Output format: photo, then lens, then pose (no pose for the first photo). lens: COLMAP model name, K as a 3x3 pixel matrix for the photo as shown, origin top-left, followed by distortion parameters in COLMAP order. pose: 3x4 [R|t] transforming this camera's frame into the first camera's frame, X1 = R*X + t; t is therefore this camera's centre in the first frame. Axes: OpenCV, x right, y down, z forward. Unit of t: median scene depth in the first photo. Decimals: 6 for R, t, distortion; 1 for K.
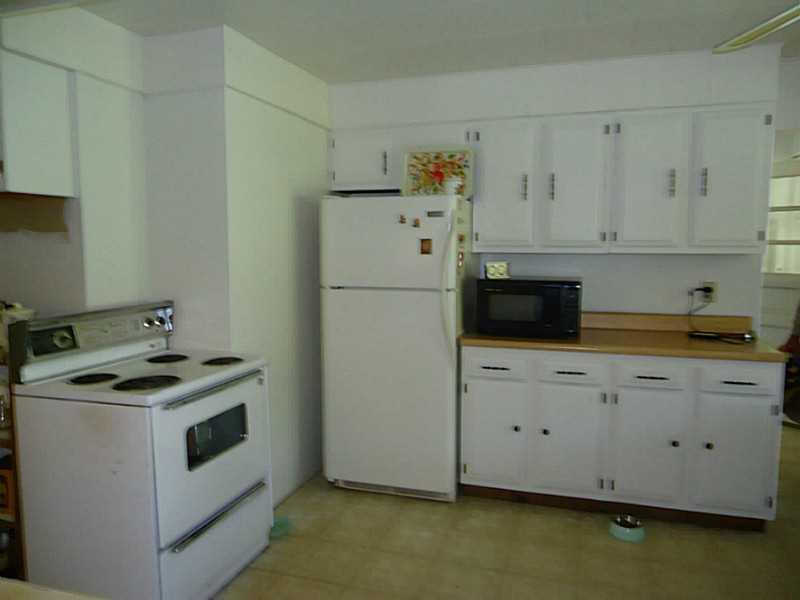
lens RADIAL K [[585.9, 0, 400.0], [0, 585.9, 300.0], [0, 0, 1]] dist [-0.001834, -0.000157]
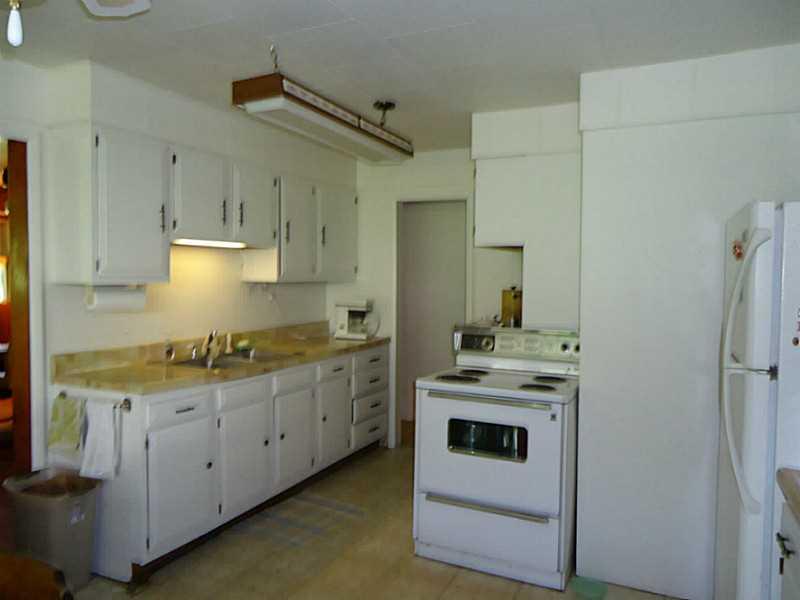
lens RADIAL K [[585.9, 0, 400.0], [0, 585.9, 300.0], [0, 0, 1]] dist [-0.001834, -0.000157]
pose [[-0.143612, 0.047737, -0.988482, 0.835026], [-0.105997, 0.992348, 0.063324, -0.102567], [0.983941, 0.113870, -0.137453, 0.908617]]
